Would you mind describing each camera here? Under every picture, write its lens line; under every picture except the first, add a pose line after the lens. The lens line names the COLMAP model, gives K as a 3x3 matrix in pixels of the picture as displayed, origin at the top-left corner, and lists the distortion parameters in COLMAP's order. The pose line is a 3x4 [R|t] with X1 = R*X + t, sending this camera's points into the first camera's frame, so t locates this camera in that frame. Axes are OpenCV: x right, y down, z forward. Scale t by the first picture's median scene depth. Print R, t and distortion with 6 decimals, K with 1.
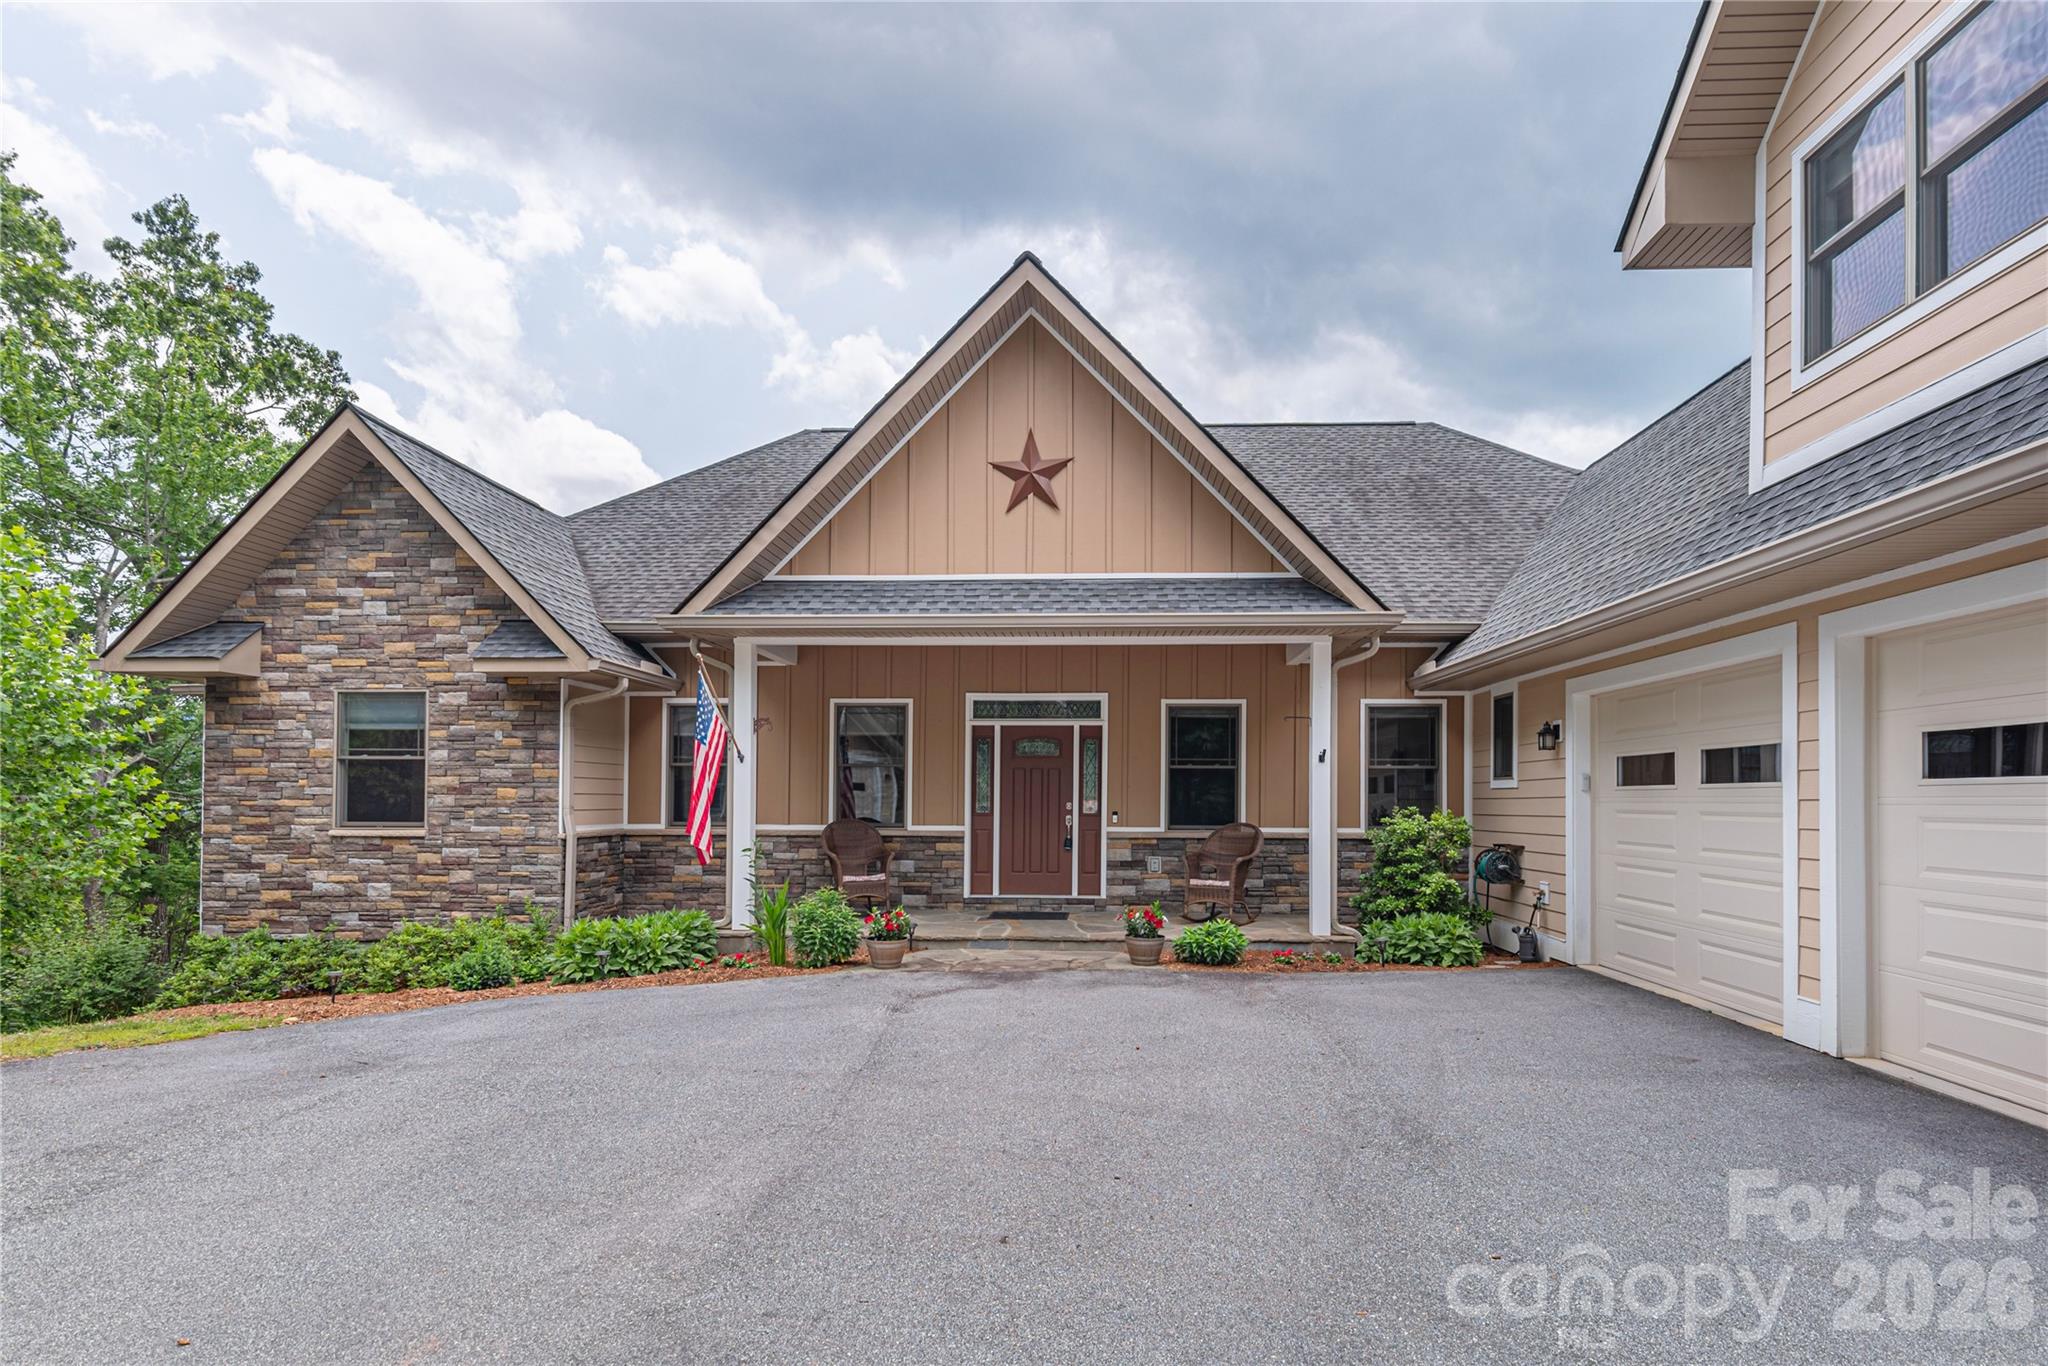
lens RADIAL K [[1104.2, 0, 1040.1], [0, 1104.2, 781.3], [0, 0, 1]] dist [0.007125, 0.000213]
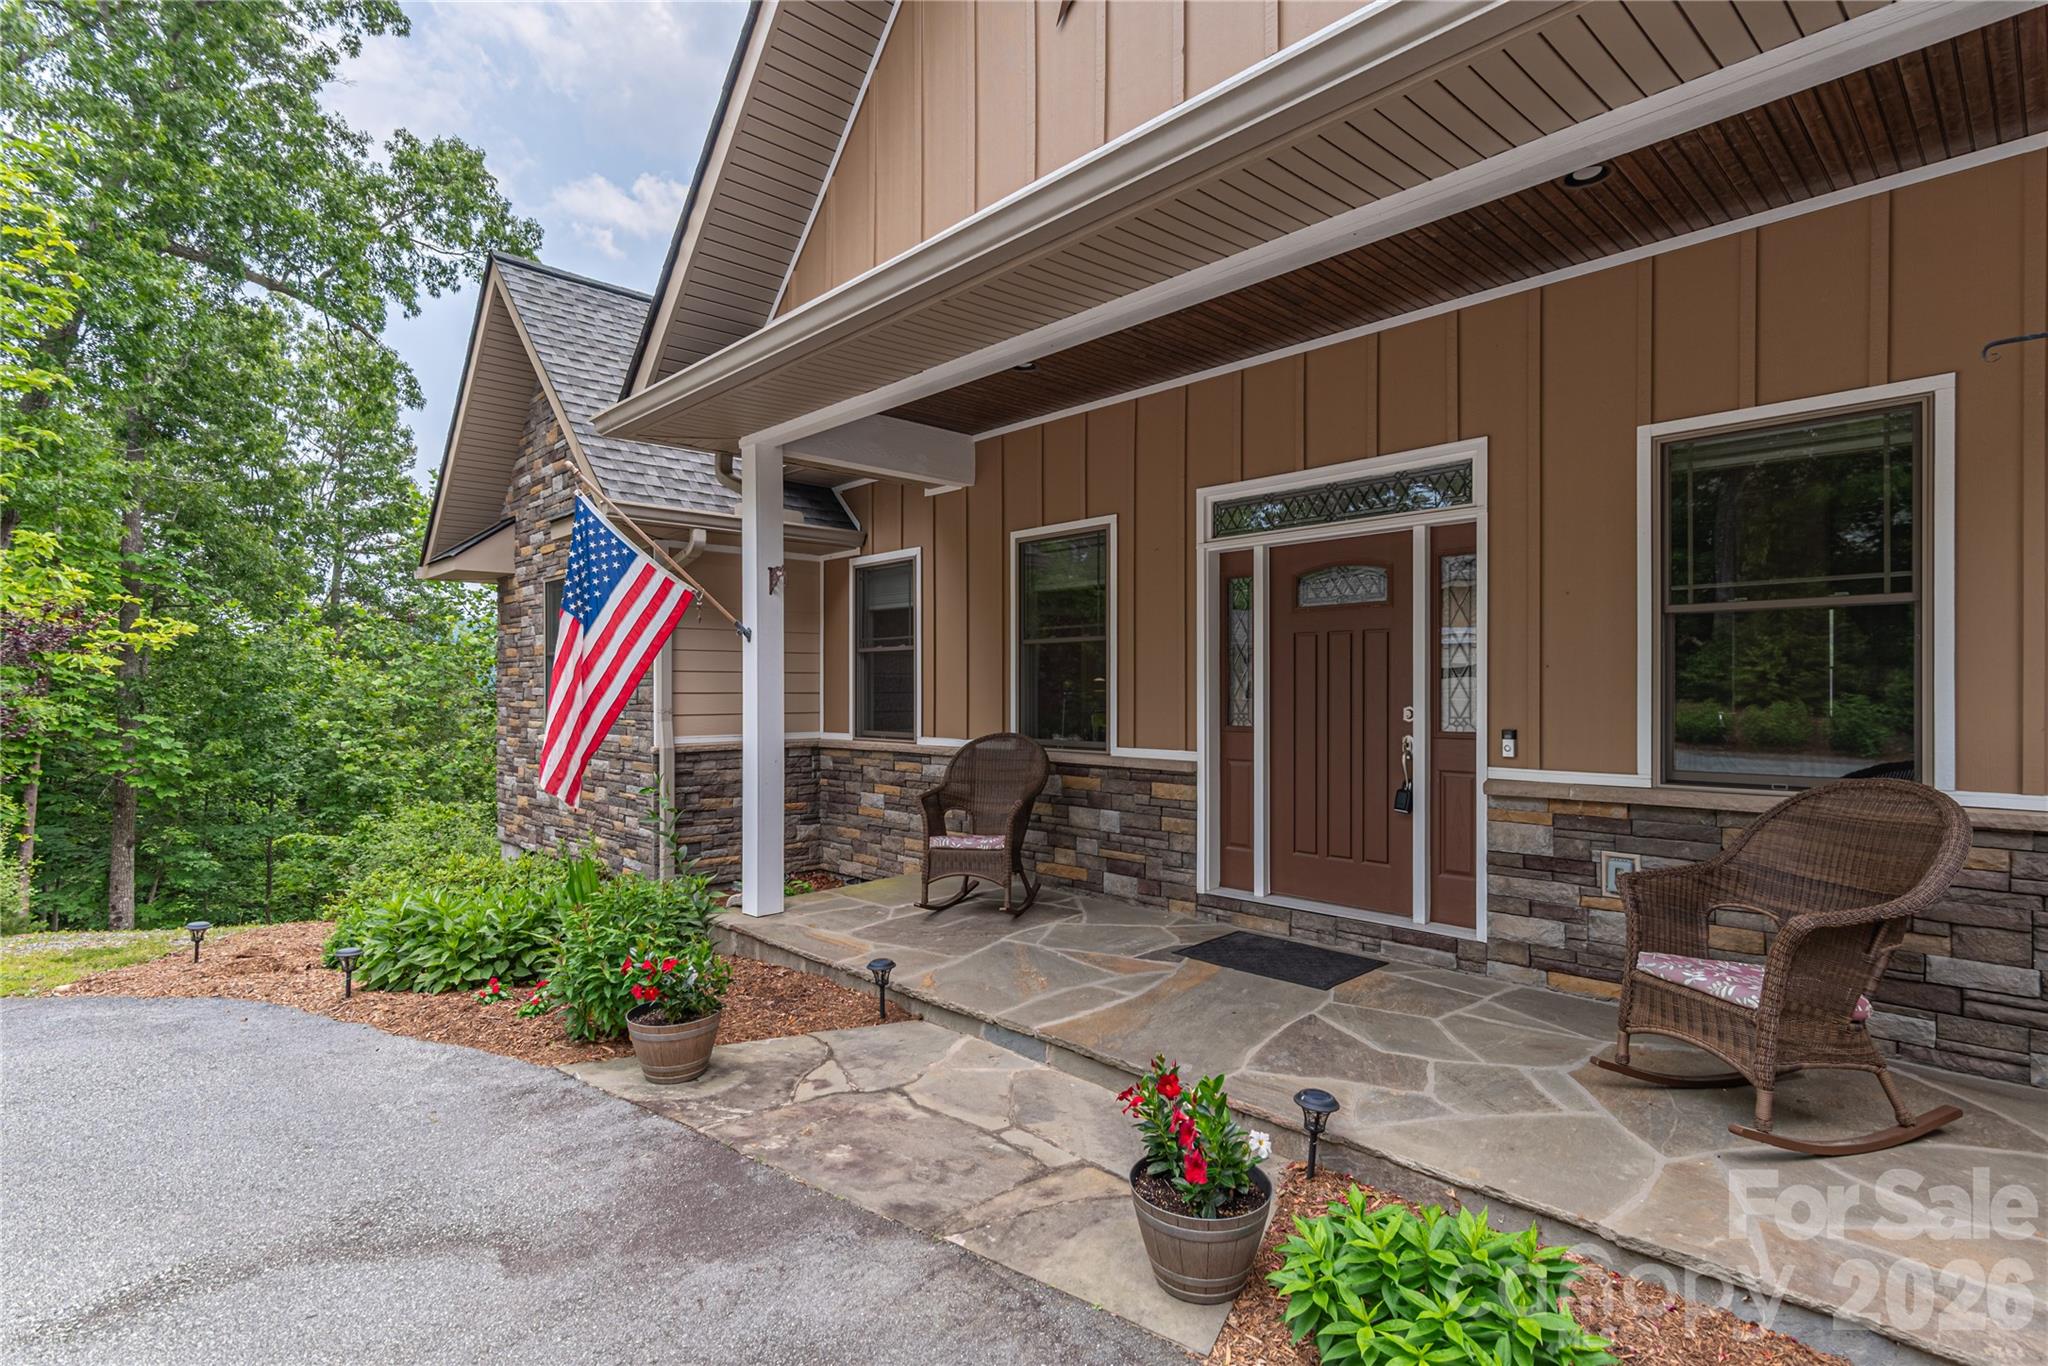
lens RADIAL K [[1019.6, 0, 979.3], [0, 1019.6, 682.0], [0, 0, 1]] dist [0.003009, -0.000148]
pose [[0.705830, -0.013144, -0.708259, 0.212638], [0.016836, 0.999857, -0.001778, 0.008353], [0.708181, -0.010669, 0.705950, 0.657178]]
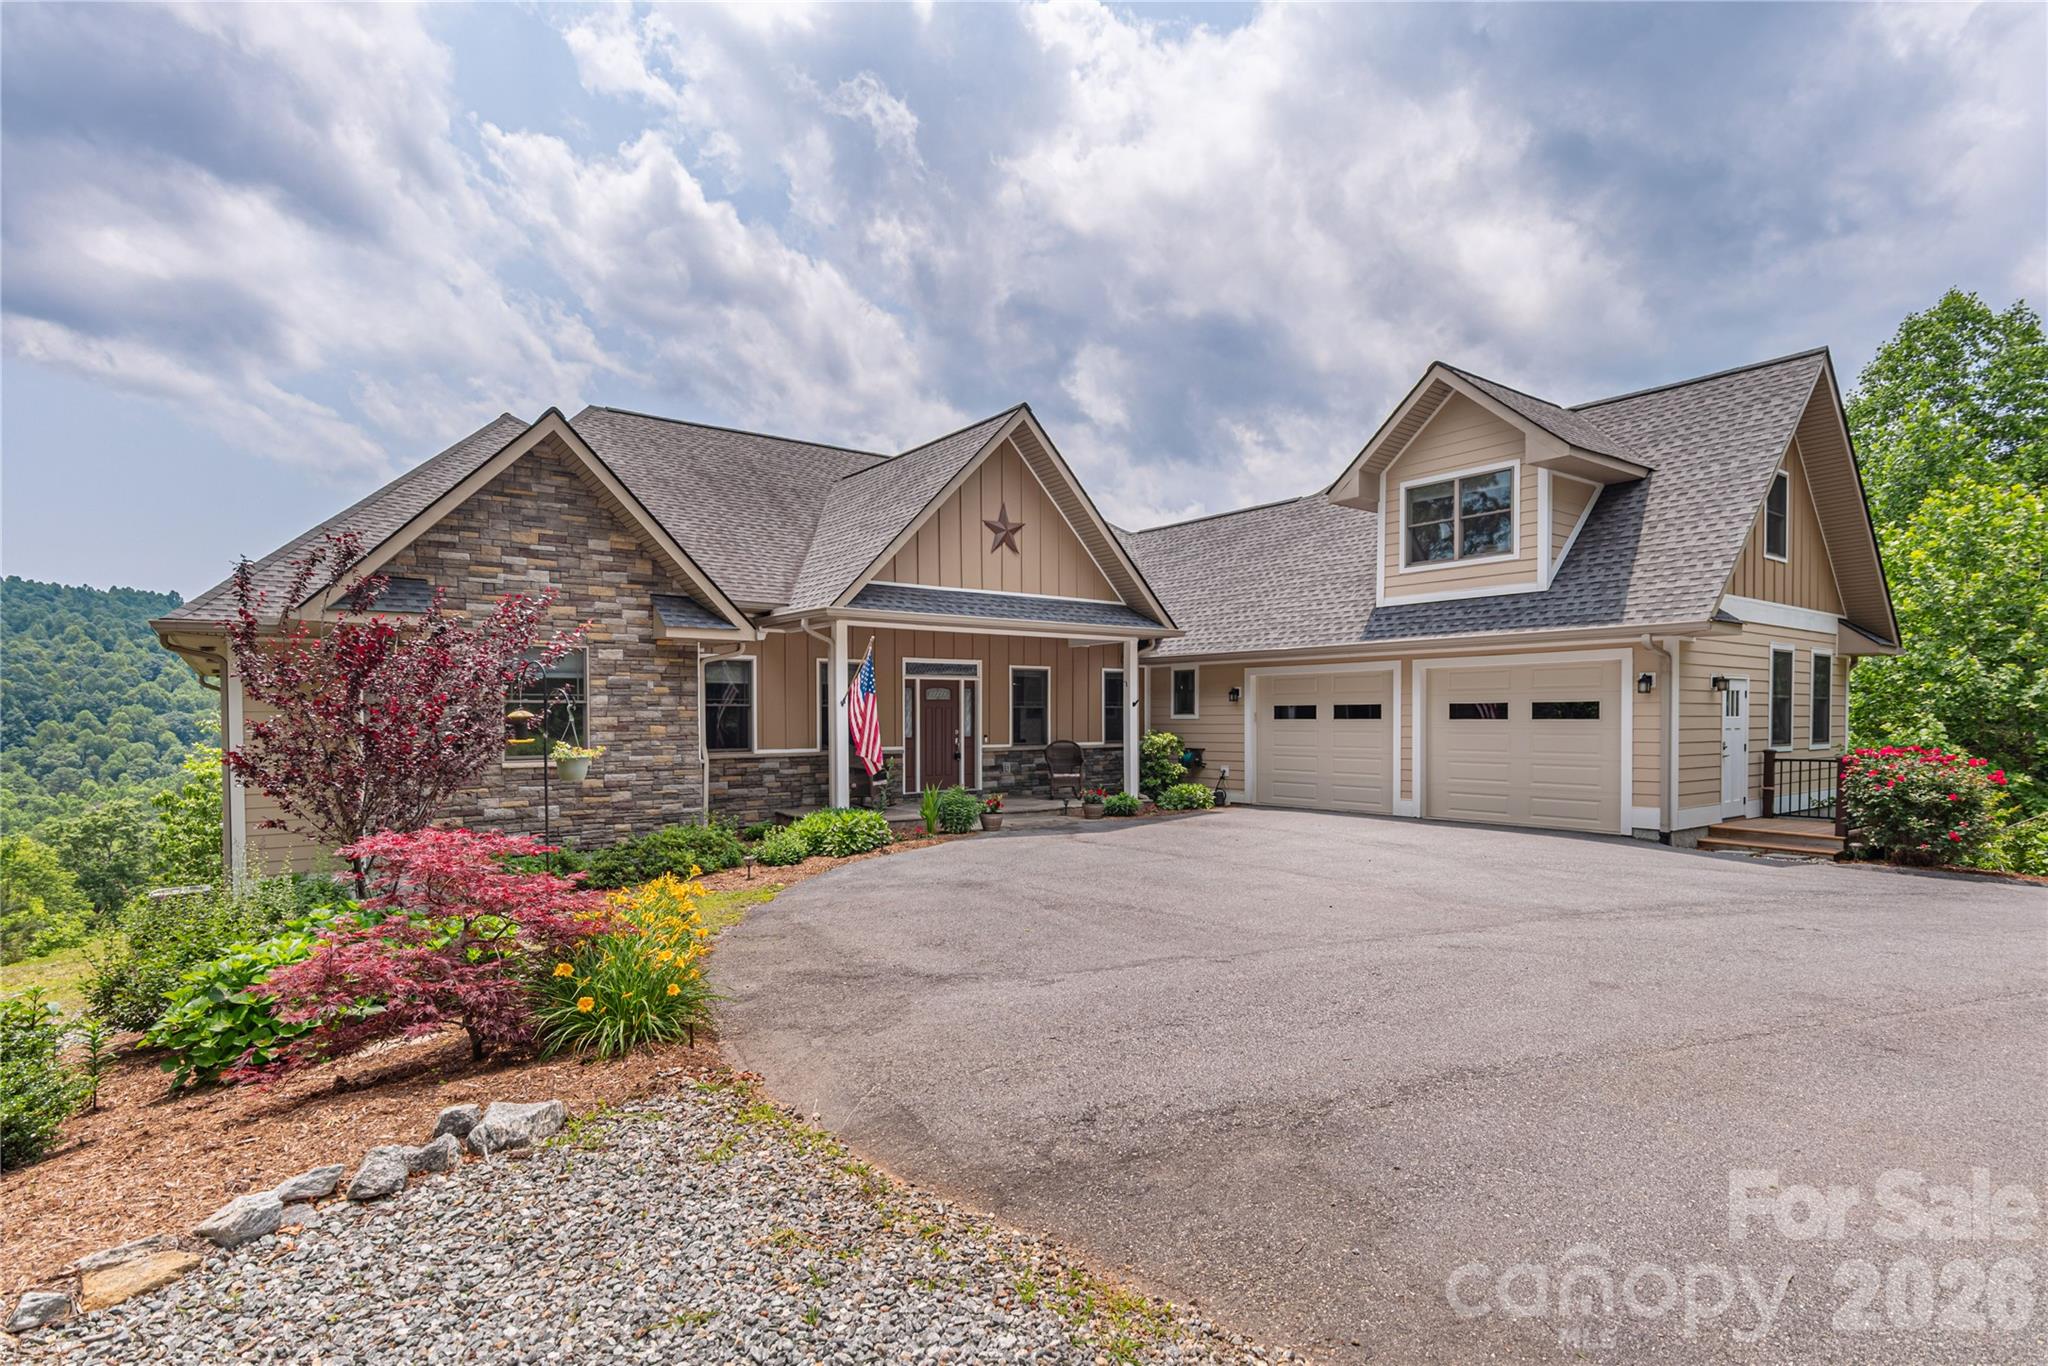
lens RADIAL K [[1019.6, 0, 1029.5], [0, 1019.6, 739.4], [0, 0, 1]] dist [0.003009, -0.000148]
pose [[0.769516, -0.021510, 0.638265, -0.897545], [-0.003376, 0.999282, 0.037748, -0.024007], [-0.638619, -0.031203, 0.768890, -0.186474]]
